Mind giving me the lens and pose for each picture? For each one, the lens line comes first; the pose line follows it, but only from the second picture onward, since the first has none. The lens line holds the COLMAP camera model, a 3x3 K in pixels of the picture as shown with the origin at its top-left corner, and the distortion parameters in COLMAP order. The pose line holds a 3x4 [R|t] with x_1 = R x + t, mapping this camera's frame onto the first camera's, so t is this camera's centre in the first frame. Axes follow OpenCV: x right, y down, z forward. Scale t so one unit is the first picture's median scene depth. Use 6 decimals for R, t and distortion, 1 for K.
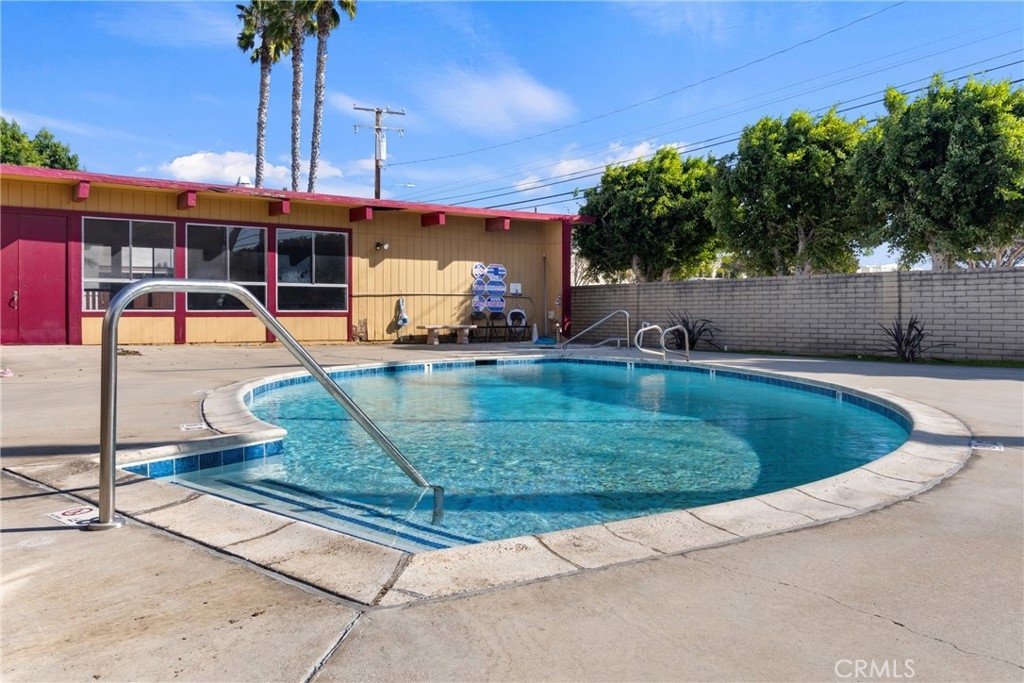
lens RADIAL K [[832.4, 0, 511.6], [0, 832.4, 336.7], [0, 0, 1]] dist [0.011245, -0.002485]
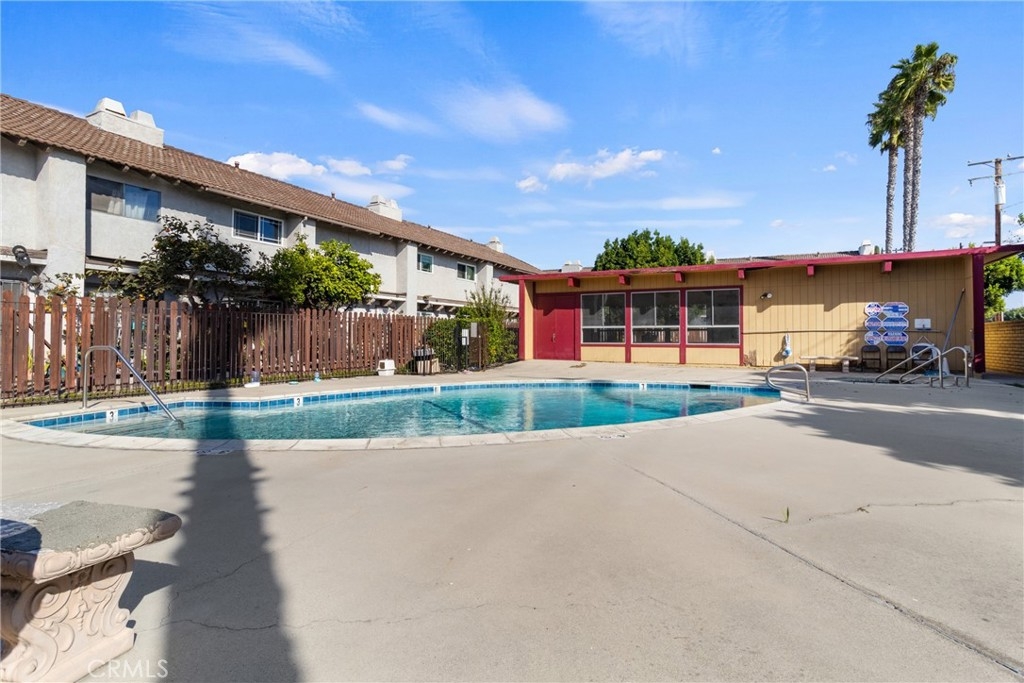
lens RADIAL K [[528.4, 0, 512.1], [0, 528.4, 341.3], [0, 0, 1]] dist [0.002918, 0.000395]
pose [[0.450697, 0.004745, -0.892664, 0.400874], [-0.026061, 0.999630, -0.007845, -0.017884], [0.892296, 0.026799, 0.450654, 0.243577]]
